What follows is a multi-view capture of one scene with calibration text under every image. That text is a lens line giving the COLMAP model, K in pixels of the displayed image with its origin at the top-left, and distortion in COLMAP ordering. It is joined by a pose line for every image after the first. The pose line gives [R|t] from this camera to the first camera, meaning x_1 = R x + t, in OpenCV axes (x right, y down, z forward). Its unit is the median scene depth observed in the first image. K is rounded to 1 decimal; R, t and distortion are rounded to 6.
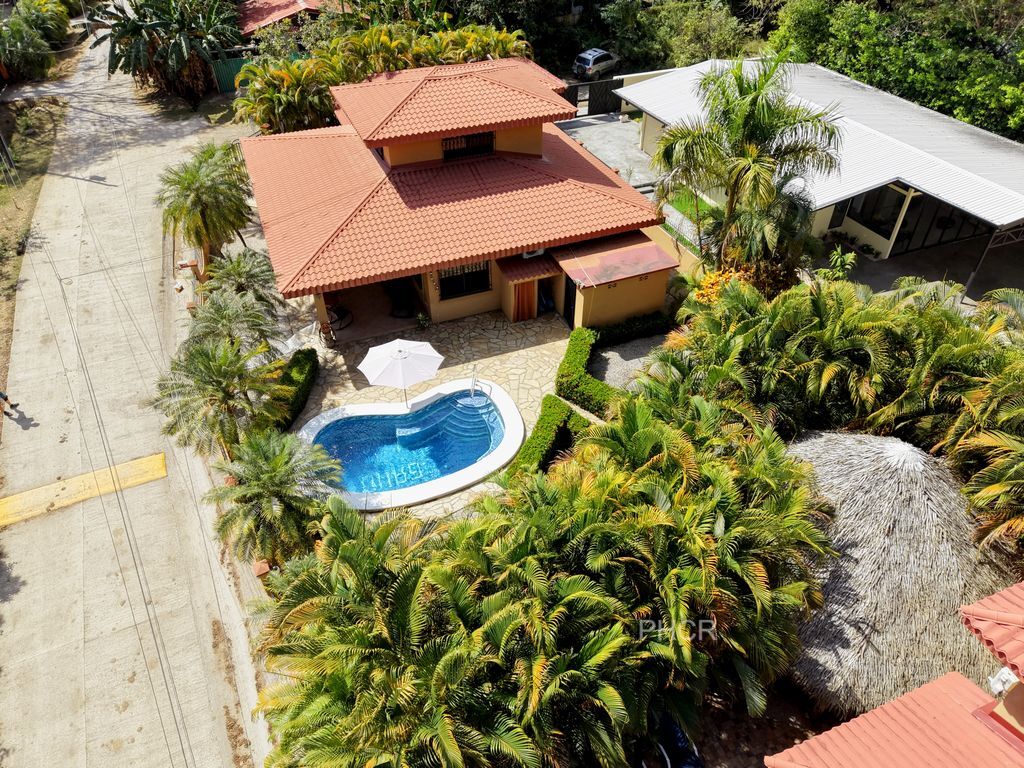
lens RADIAL K [[677.9, 0, 512.0], [0, 677.9, 384.0], [0, 0, 1]] dist [0.036773, -0.039601]
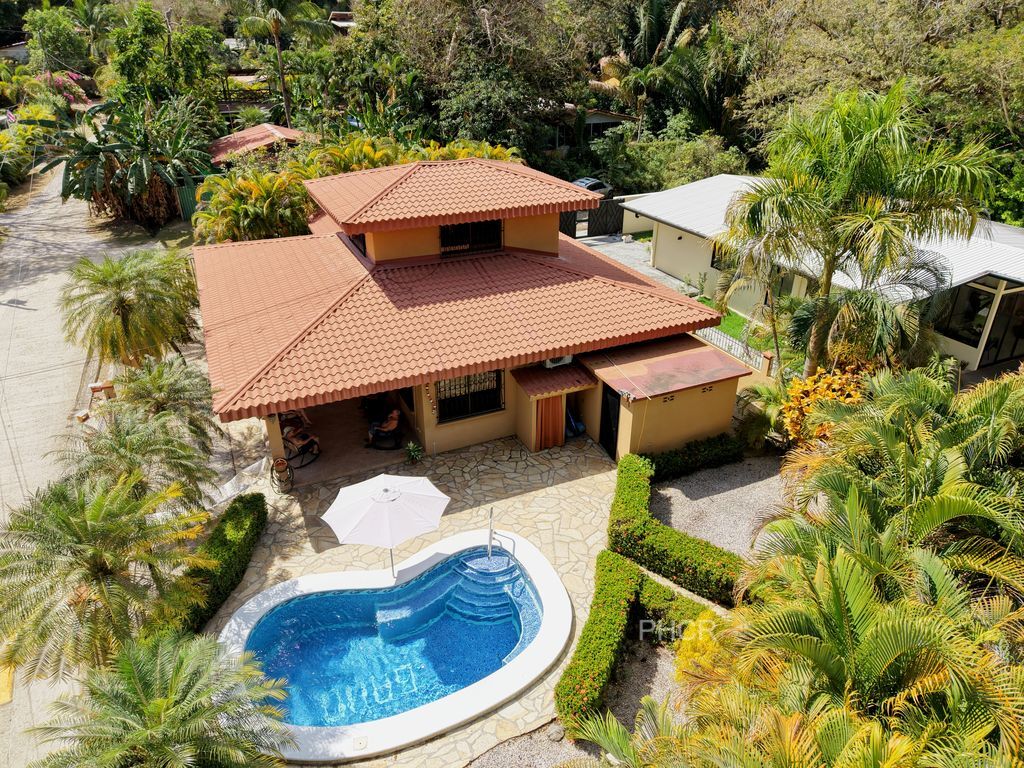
lens RADIAL K [[678.9, 0, 512.0], [0, 678.9, 373.7], [0, 0, 1]] dist [0.105714, -0.136134]
pose [[0.999076, -0.015906, 0.039939, -0.053682], [0.024793, 0.972151, -0.233041, 0.000751], [-0.035120, 0.233816, 0.971646, 0.252858]]
